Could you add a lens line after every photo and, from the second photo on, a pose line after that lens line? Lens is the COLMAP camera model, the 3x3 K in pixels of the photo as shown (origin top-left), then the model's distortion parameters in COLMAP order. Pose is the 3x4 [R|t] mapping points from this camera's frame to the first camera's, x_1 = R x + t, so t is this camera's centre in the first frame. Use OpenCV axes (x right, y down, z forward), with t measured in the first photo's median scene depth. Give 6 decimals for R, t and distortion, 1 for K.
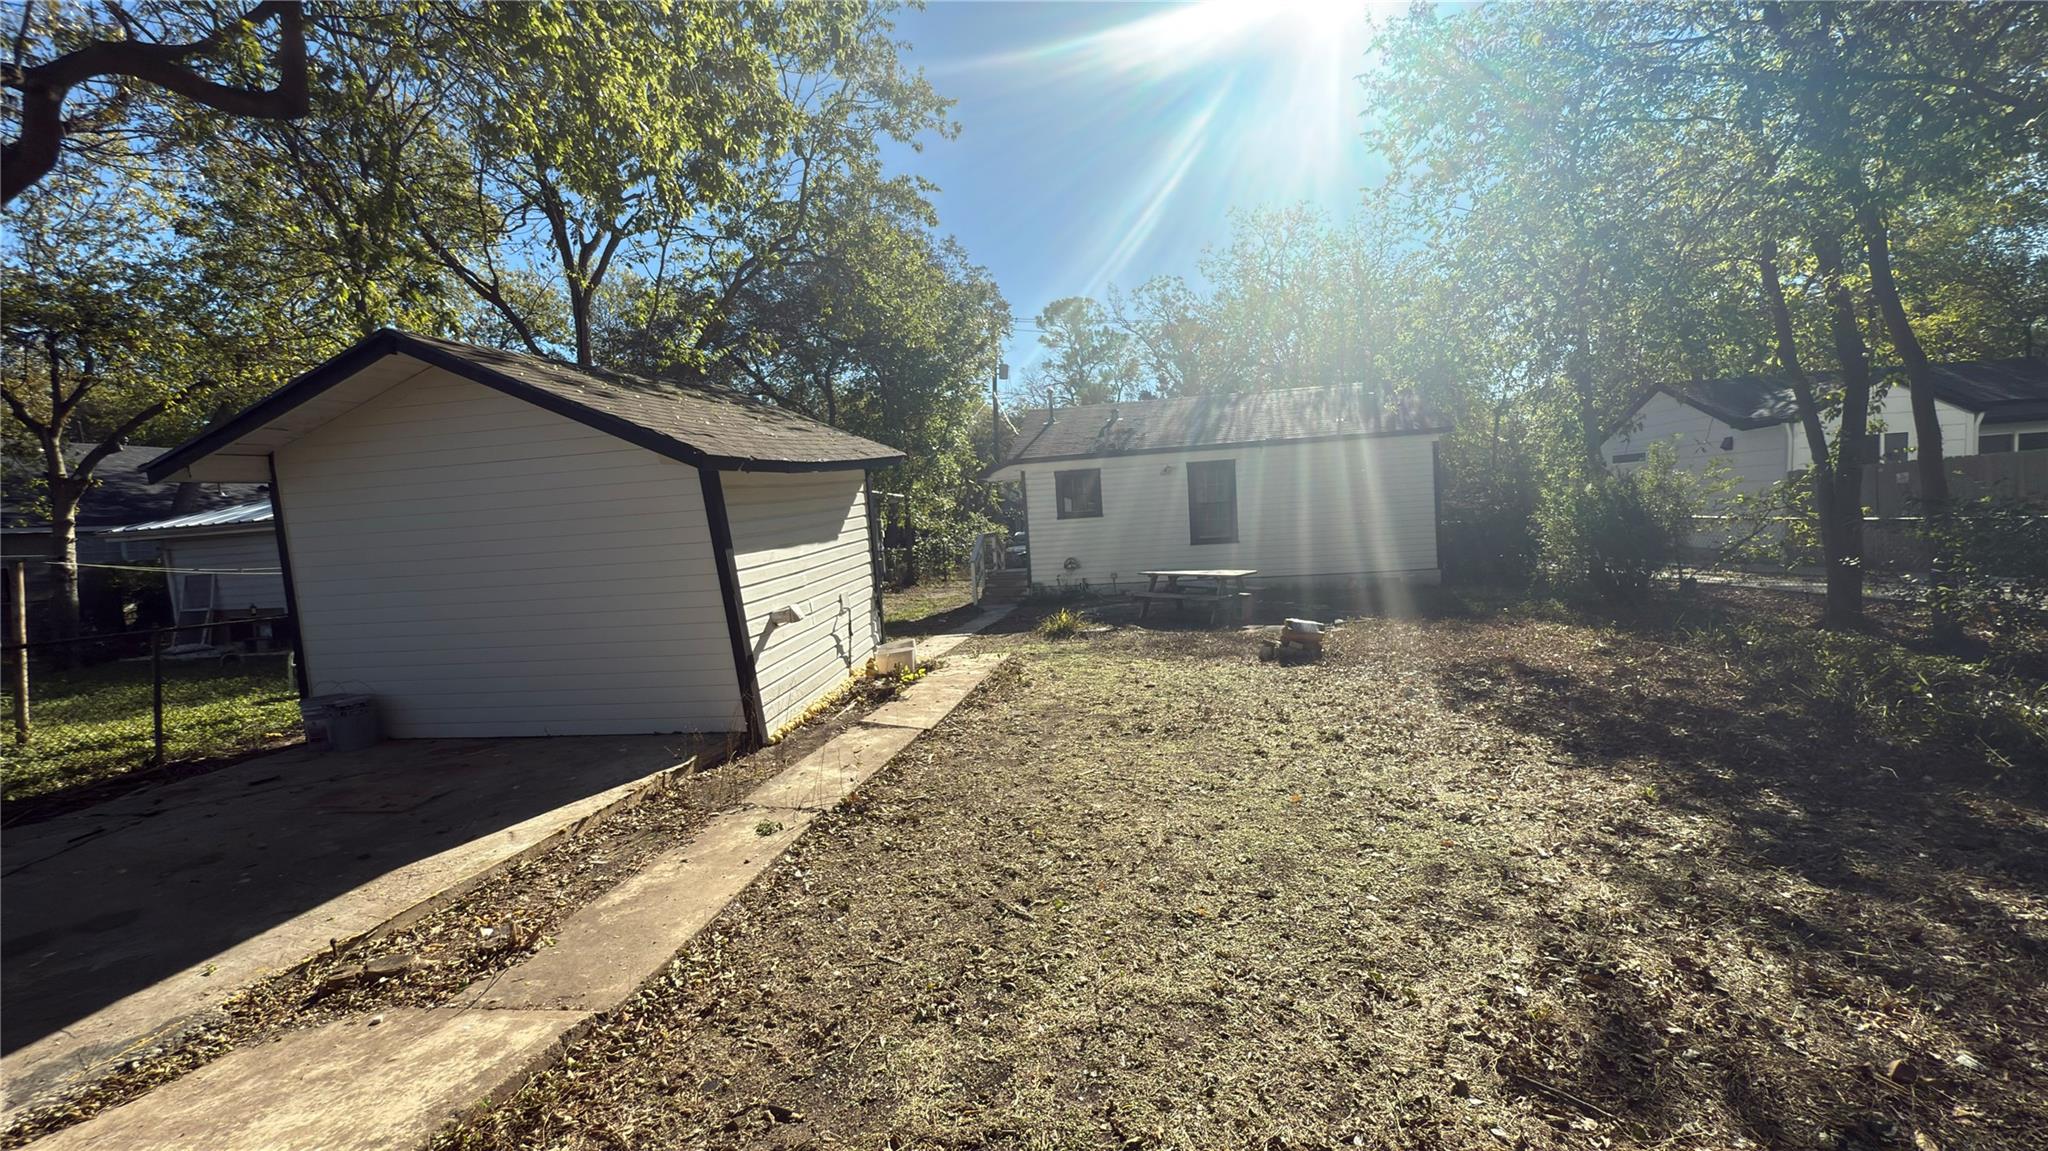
lens RADIAL K [[810.0, 0, 1024.0], [0, 810.0, 575.5], [0, 0, 1]] dist [-0.000853, -0.000021]
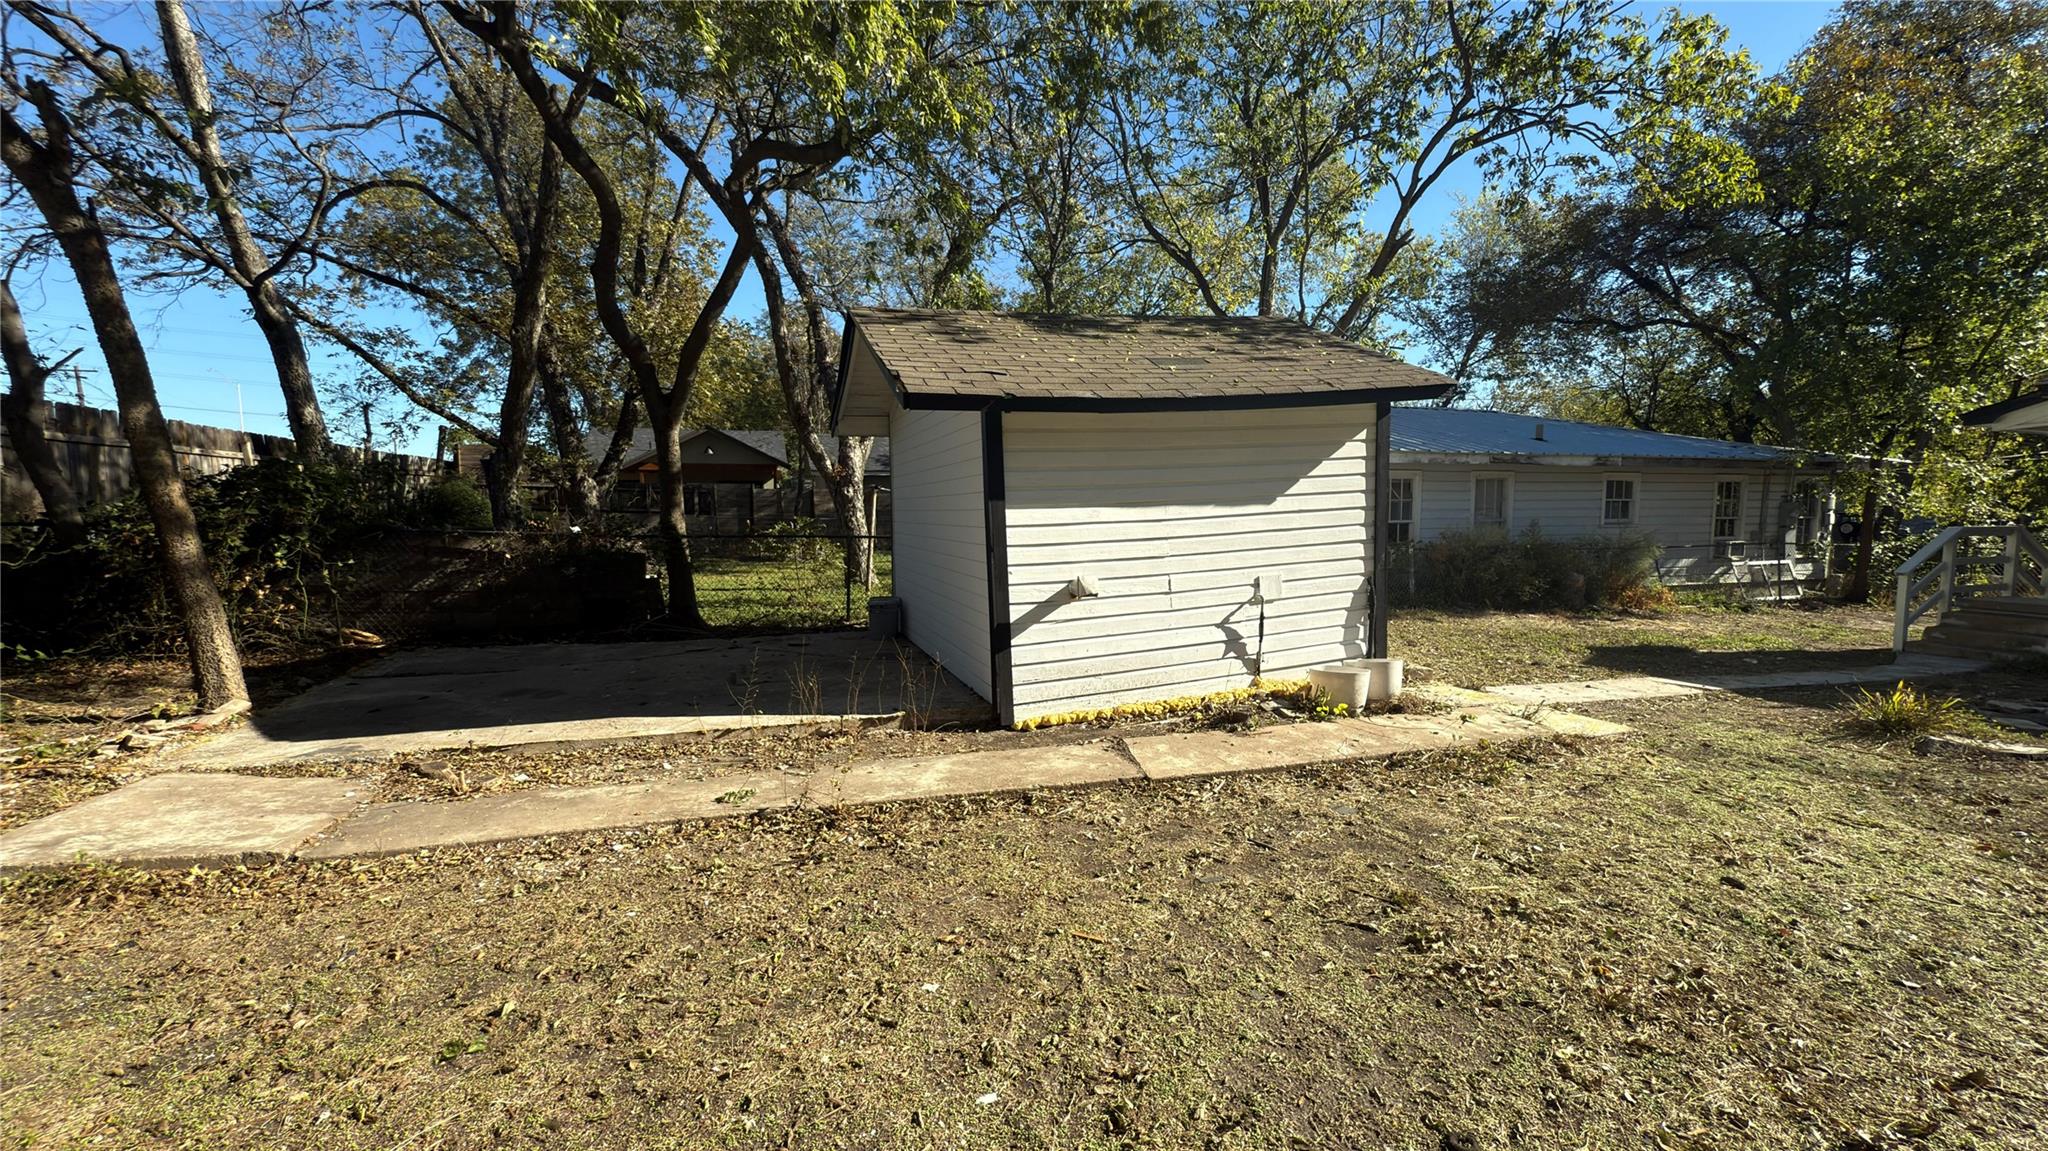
lens RADIAL K [[817.5, 0, 1024.0], [0, 817.5, 575.5], [0, 0, 1]] dist [0.000915, 0.000089]
pose [[0.469292, 0.132799, -0.873001, 0.423243], [-0.093776, 0.990532, 0.100267, -0.042815], [0.878050, 0.034812, 0.477301, 0.569423]]
